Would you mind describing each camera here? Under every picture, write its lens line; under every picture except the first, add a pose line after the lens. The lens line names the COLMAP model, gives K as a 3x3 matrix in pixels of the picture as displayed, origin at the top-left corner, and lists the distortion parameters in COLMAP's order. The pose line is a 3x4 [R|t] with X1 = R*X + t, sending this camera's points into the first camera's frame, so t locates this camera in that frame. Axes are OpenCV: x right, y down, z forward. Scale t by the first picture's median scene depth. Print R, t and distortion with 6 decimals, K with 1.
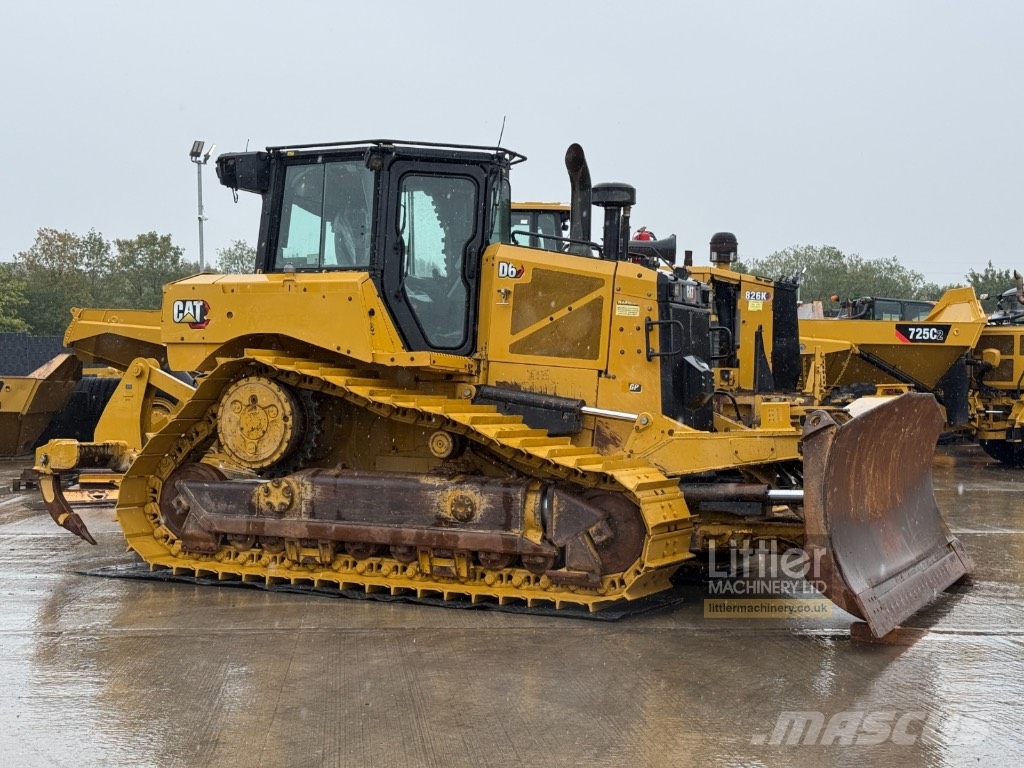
lens RADIAL K [[1419.9, 0, 512.0], [0, 1419.9, 384.0], [0, 0, 1]] dist [0.141864, 0.024499]
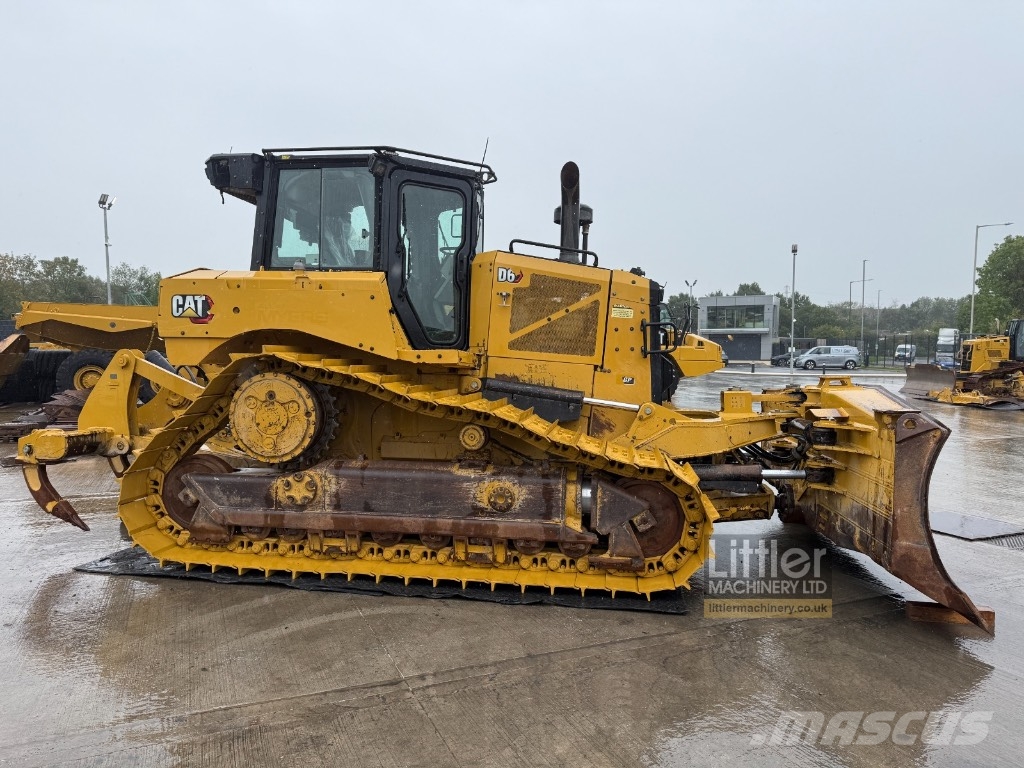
lens RADIAL K [[709.1, 0, 511.4], [0, 709.1, 388.7], [0, 0, 1]] dist [0.113617, -0.178682]
pose [[0.951493, -0.016876, 0.307207, -0.174696], [-0.001016, 0.998317, 0.057987, -0.023228], [-0.307668, -0.055486, 0.949874, 0.465907]]
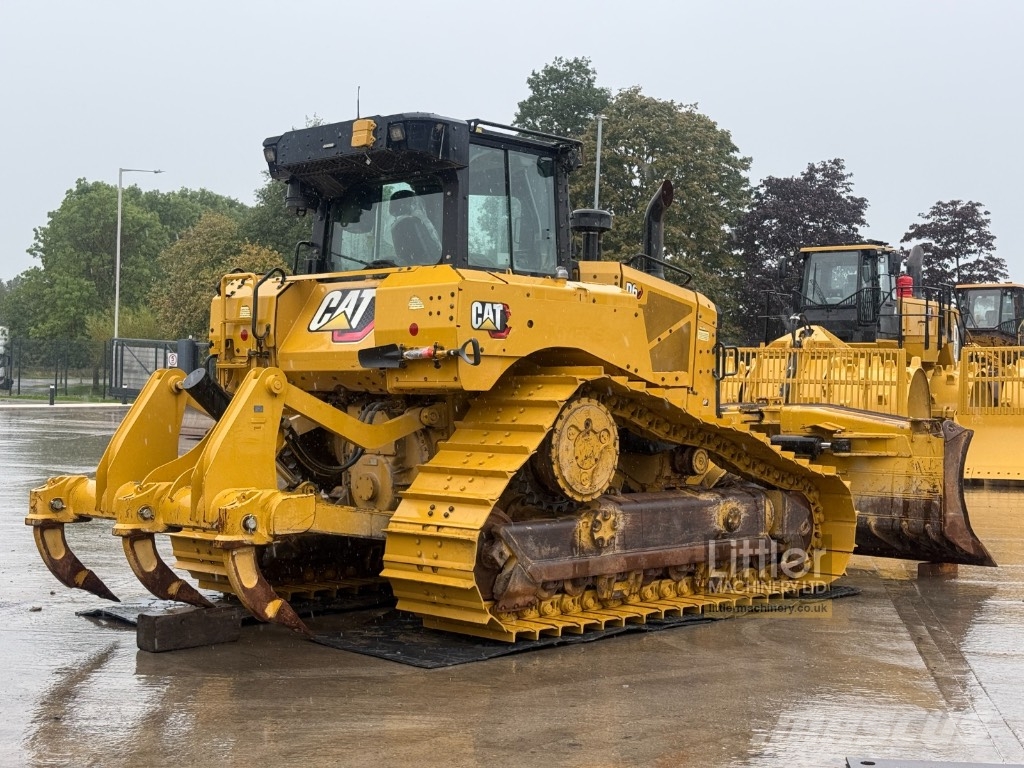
lens RADIAL K [[1419.0, 0, 521.5], [0, 1419.0, 390.7], [0, 0, 1]] dist [0.142488, -0.031046]
pose [[0.283432, -0.012197, 0.958915, -1.029594], [-0.015710, 0.999726, 0.017360, -0.023928], [-0.958864, -0.019985, 0.283163, 0.789827]]
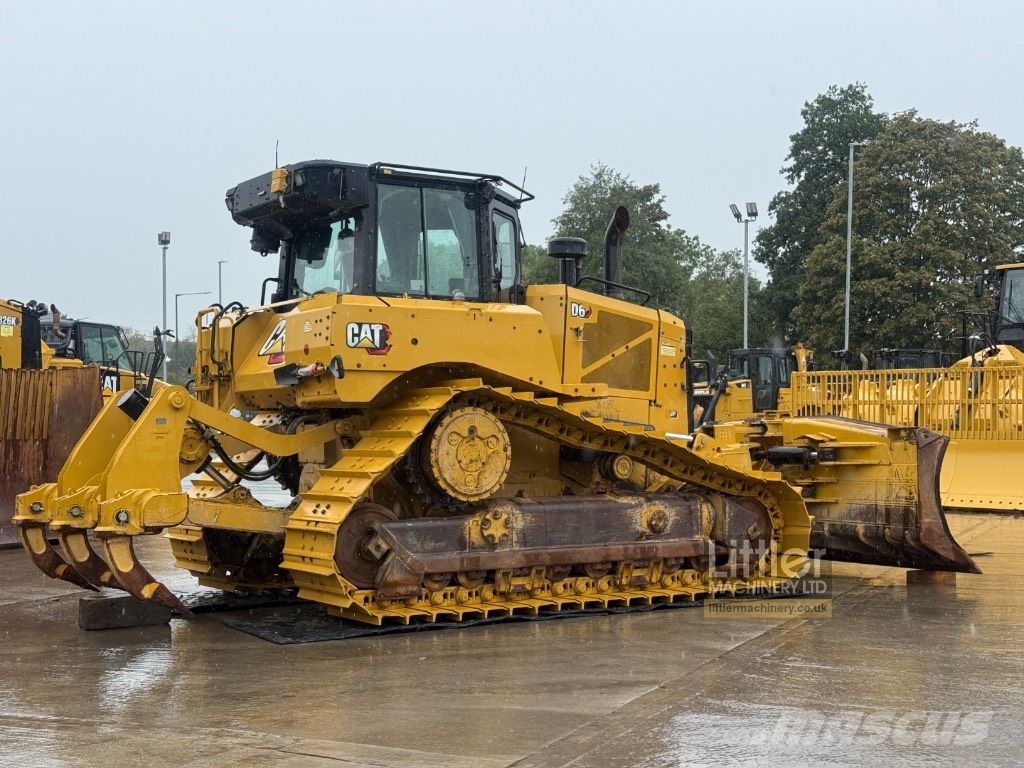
lens RADIAL K [[1419.0, 0, 521.5], [0, 1419.0, 390.7], [0, 0, 1]] dist [0.142488, -0.031046]
pose [[0.502405, 0.005192, 0.864617, -0.995929], [0.008511, 0.999904, -0.010950, -0.005332], [-0.864590, 0.012860, 0.502313, 0.485184]]
